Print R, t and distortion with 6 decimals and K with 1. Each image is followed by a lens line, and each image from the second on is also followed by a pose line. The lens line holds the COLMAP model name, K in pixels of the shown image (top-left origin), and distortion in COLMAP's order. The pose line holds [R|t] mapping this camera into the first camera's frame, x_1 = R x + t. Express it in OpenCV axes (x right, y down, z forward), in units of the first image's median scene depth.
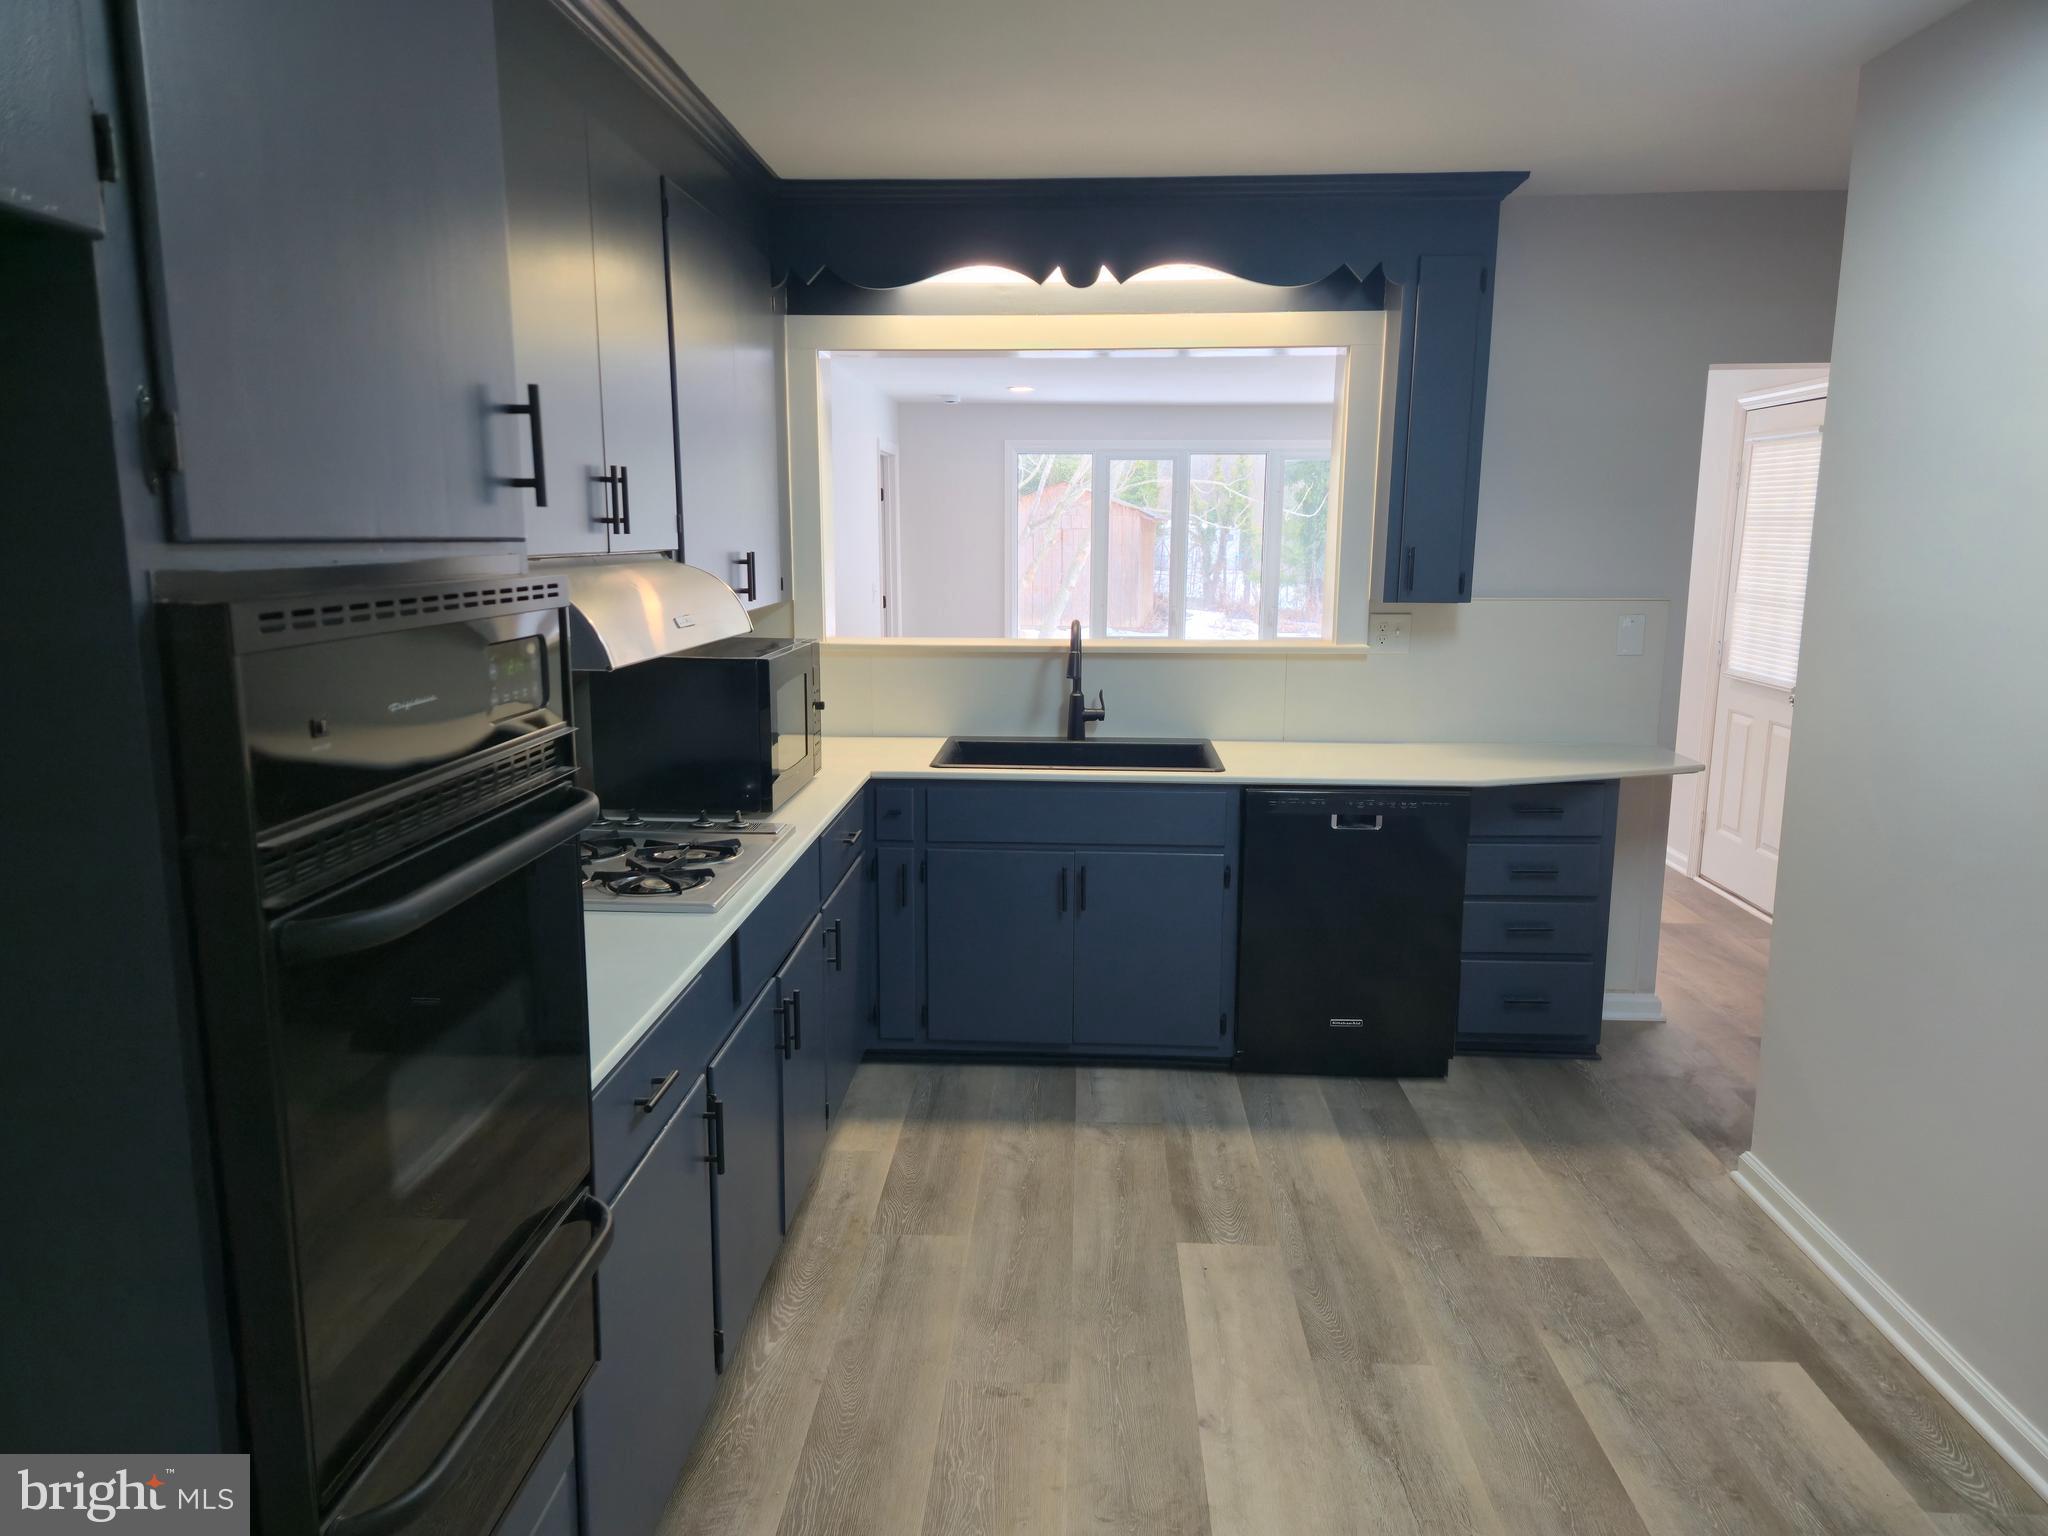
lens RADIAL K [[1374.2, 0, 1020.5], [0, 1374.2, 764.7], [0, 0, 1]] dist [0.048668, -0.022185]
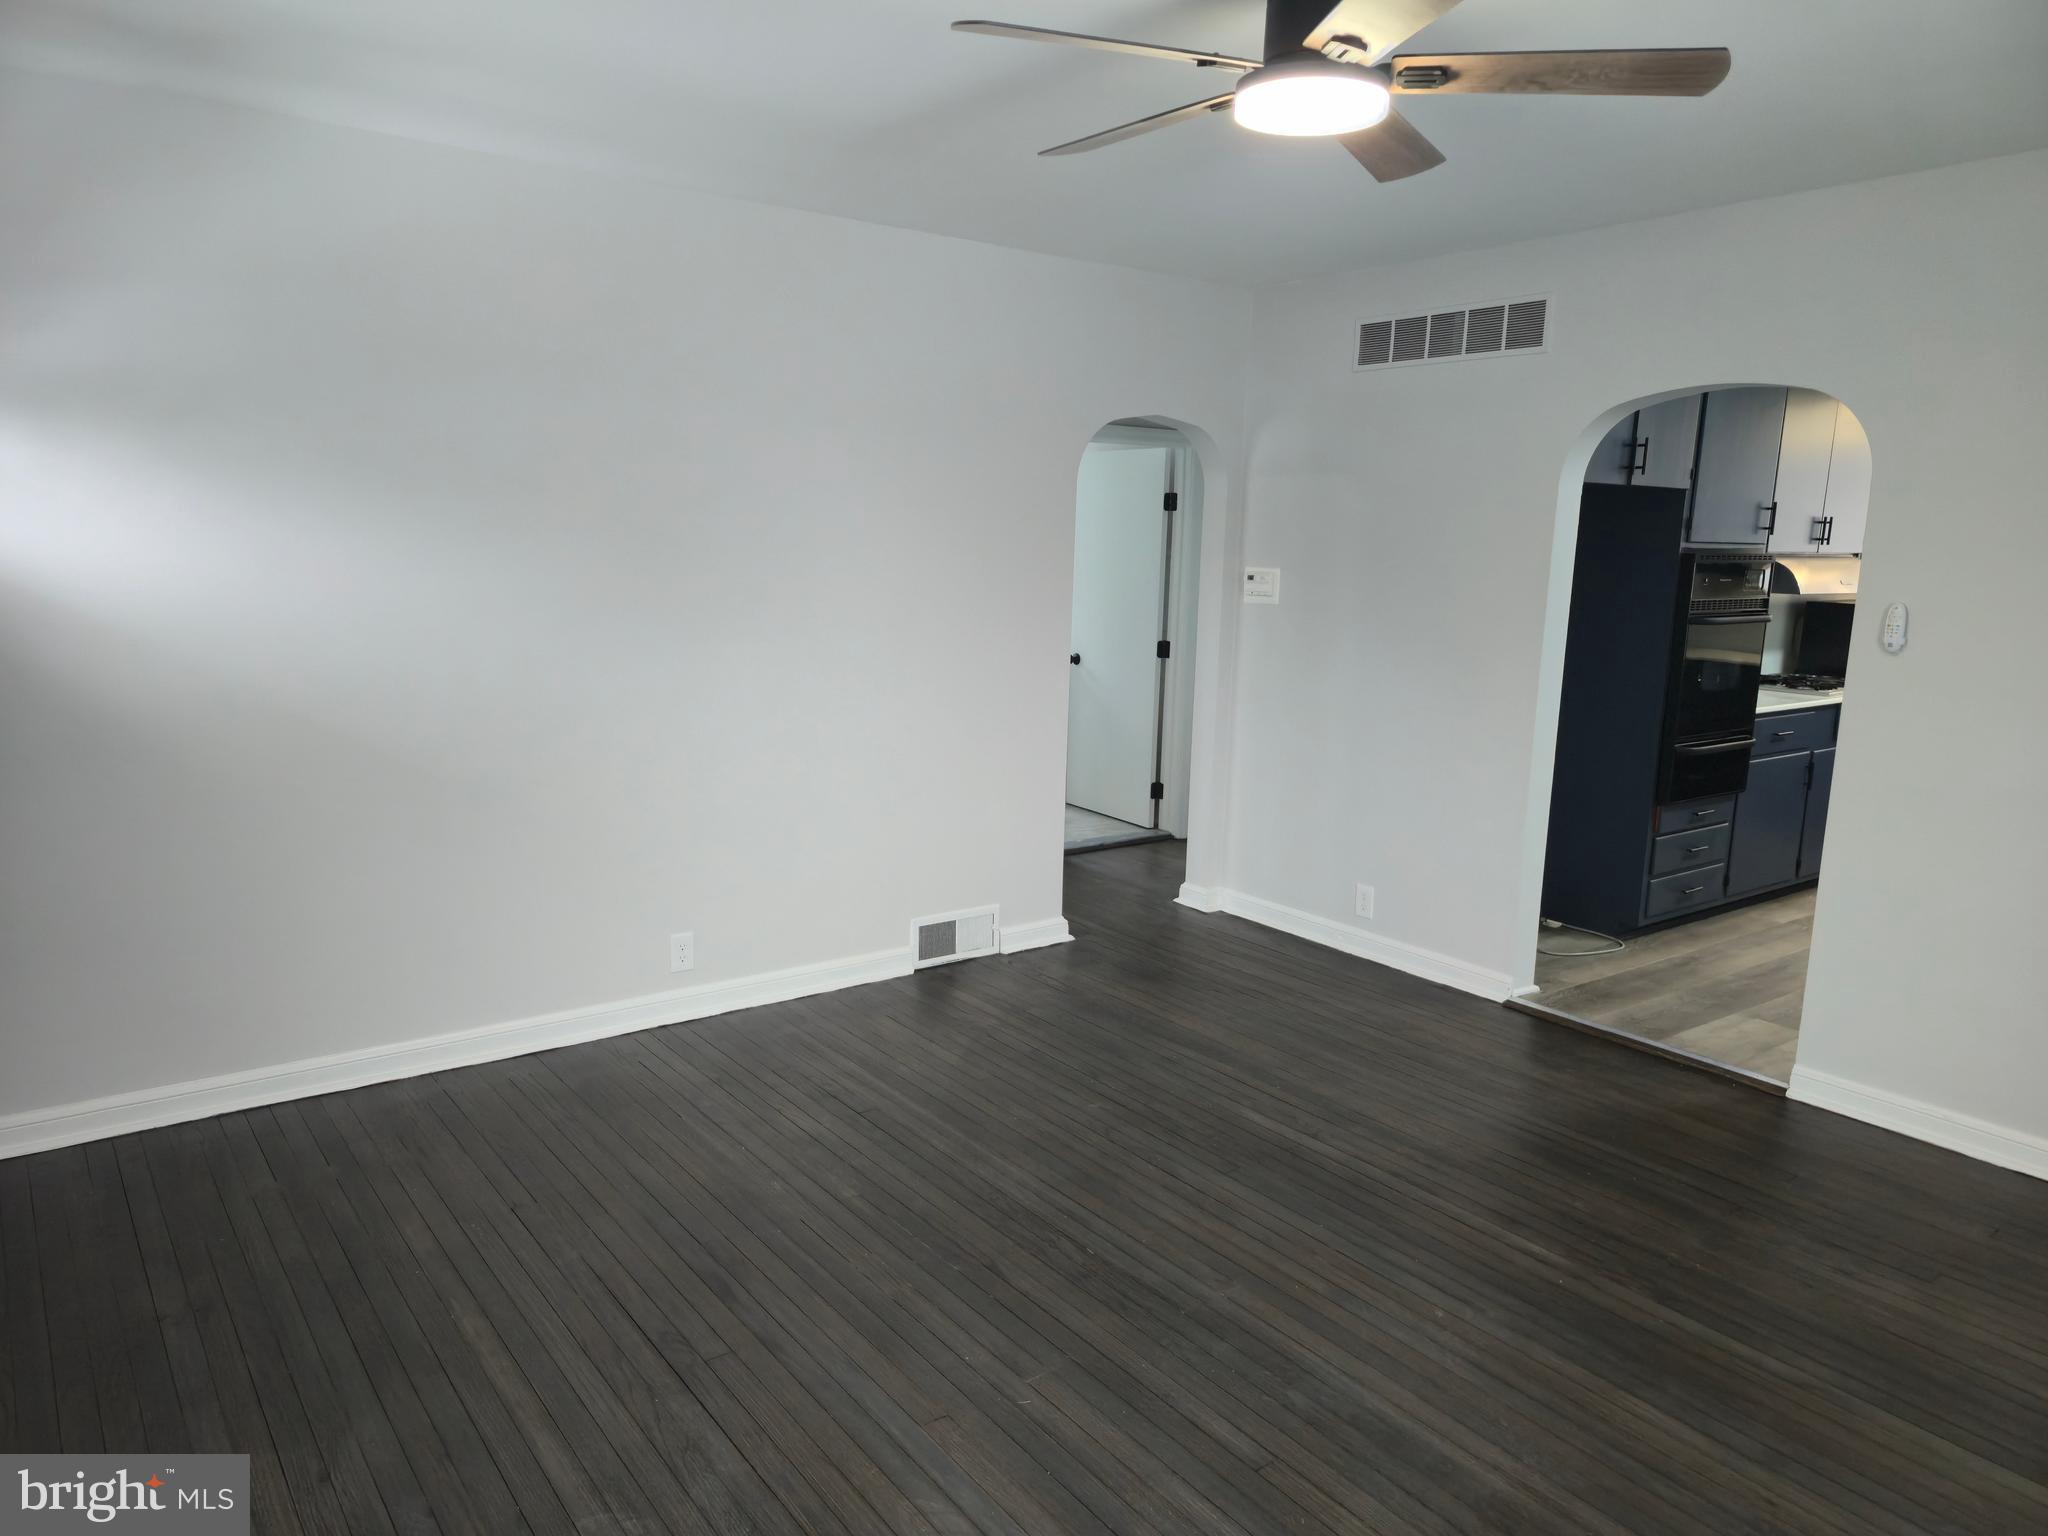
lens RADIAL K [[1374.2, 0, 1029.0], [0, 1374.2, 776.3], [0, 0, 1]] dist [0.048668, -0.022185]
pose [[0.642078, 0.149290, -0.751963, 0.779783], [-0.153307, 0.986048, 0.064860, 0.313110], [0.751154, 0.073636, 0.656007, -1.762100]]
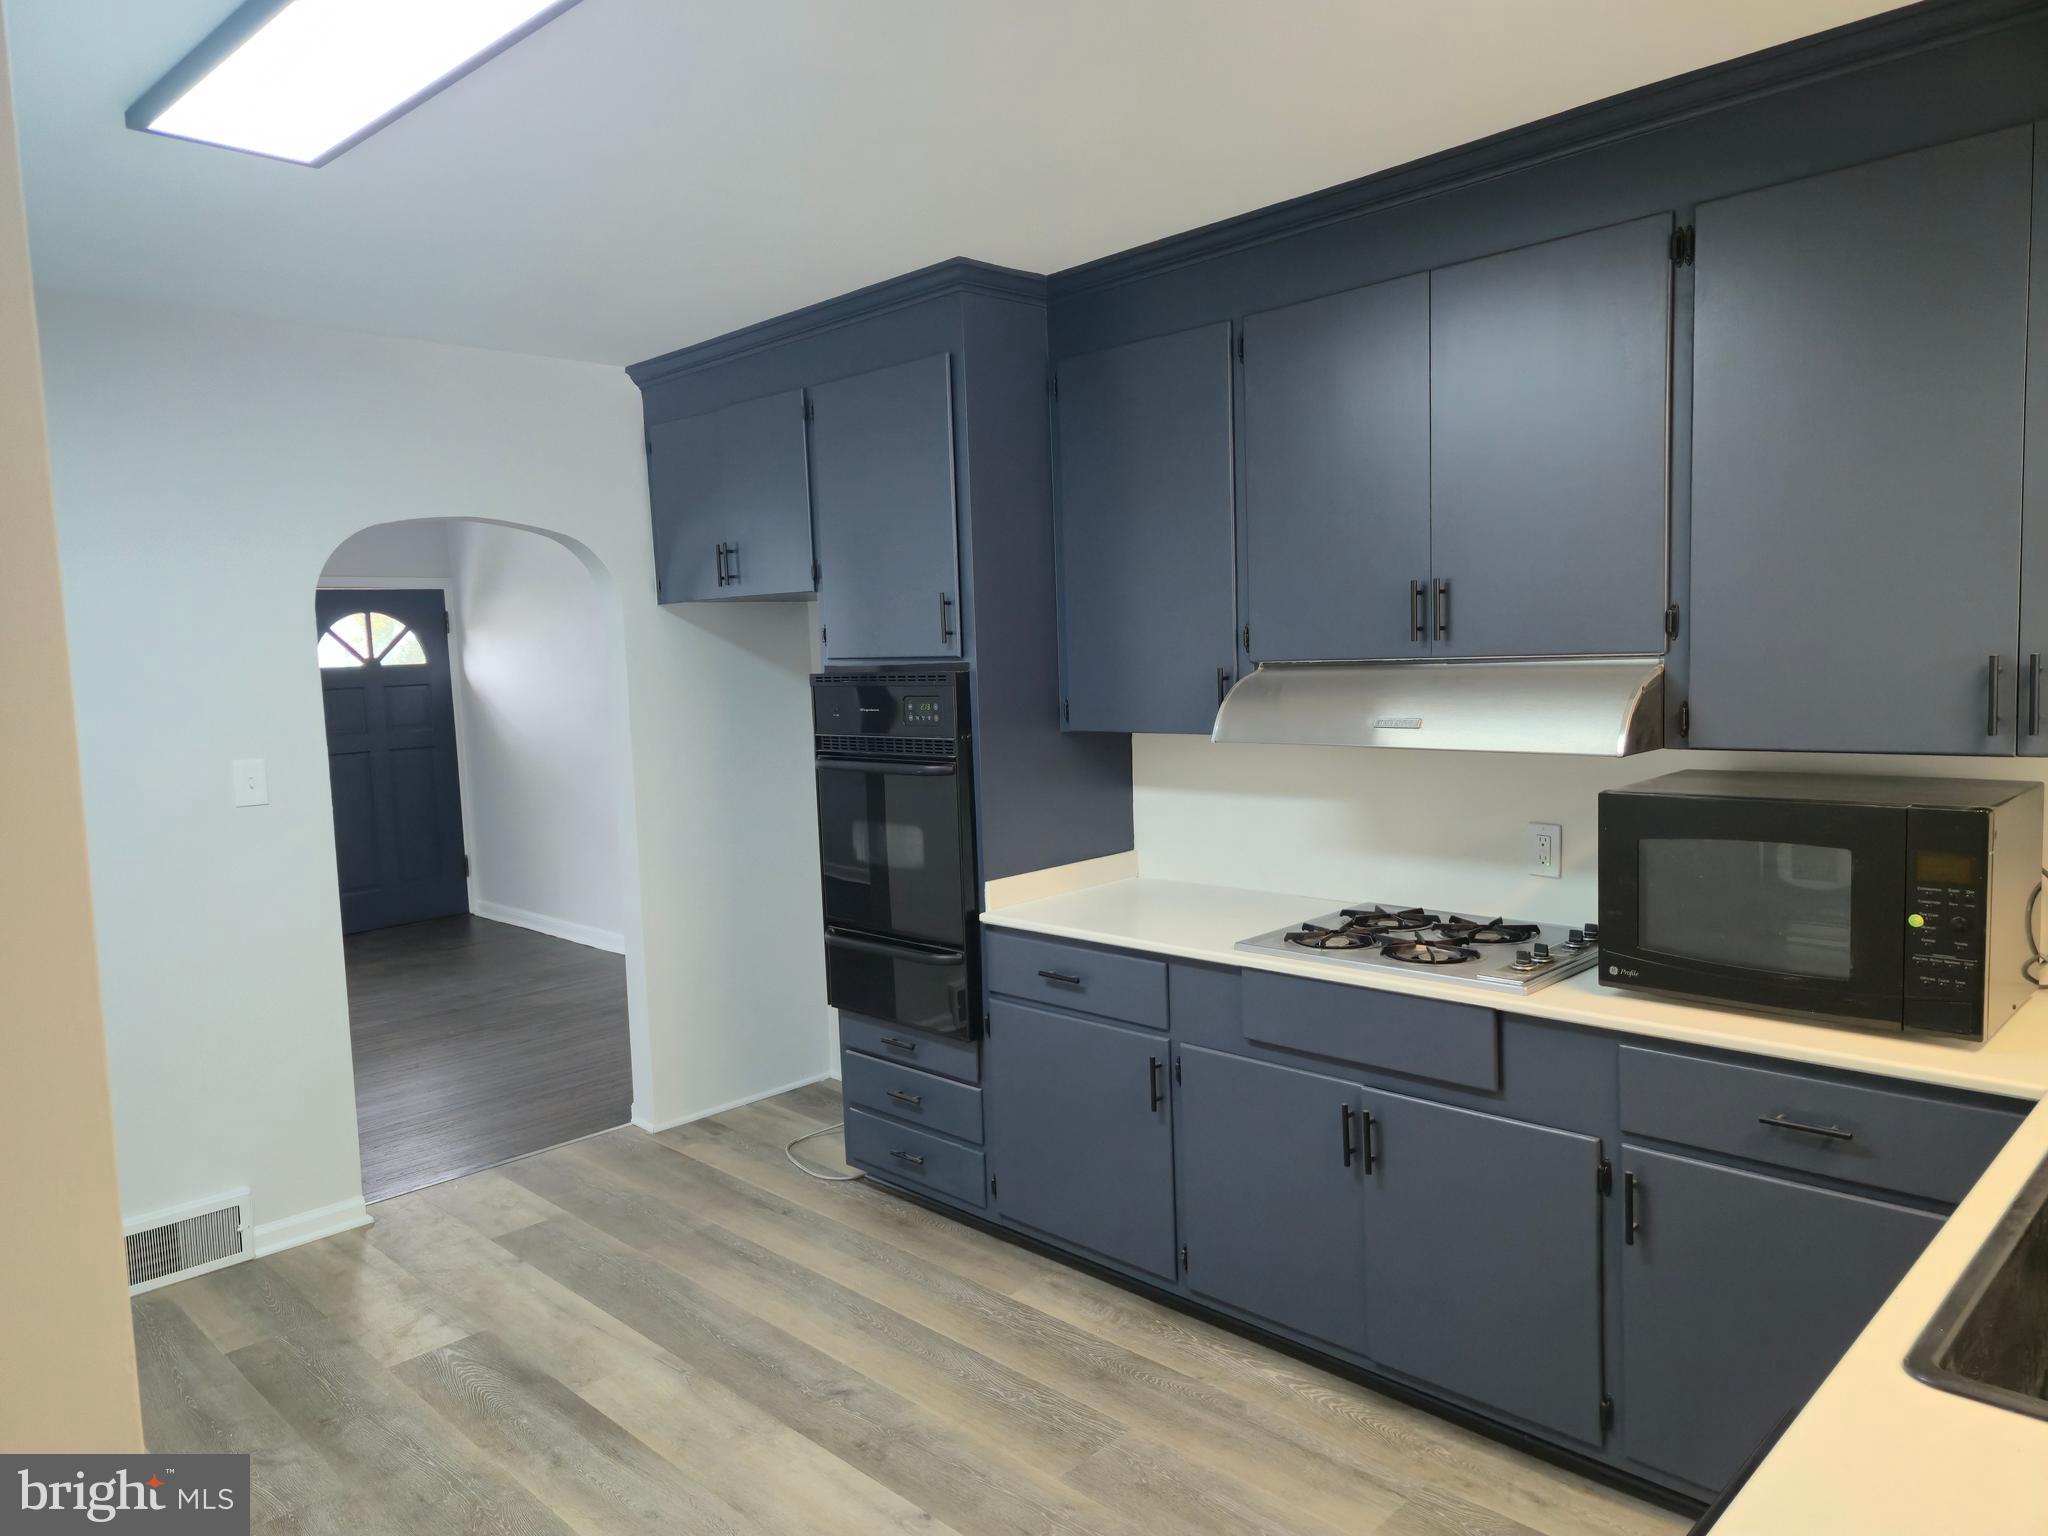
lens RADIAL K [[1374.2, 0, 1009.0], [0, 1374.2, 761.0], [0, 0, 1]] dist [0.048668, -0.022185]
pose [[-0.667405, 0.091652, -0.739033, 0.827129], [-0.088301, 0.975657, 0.200740, -0.294815], [0.739441, 0.199233, -0.643066, 1.646973]]
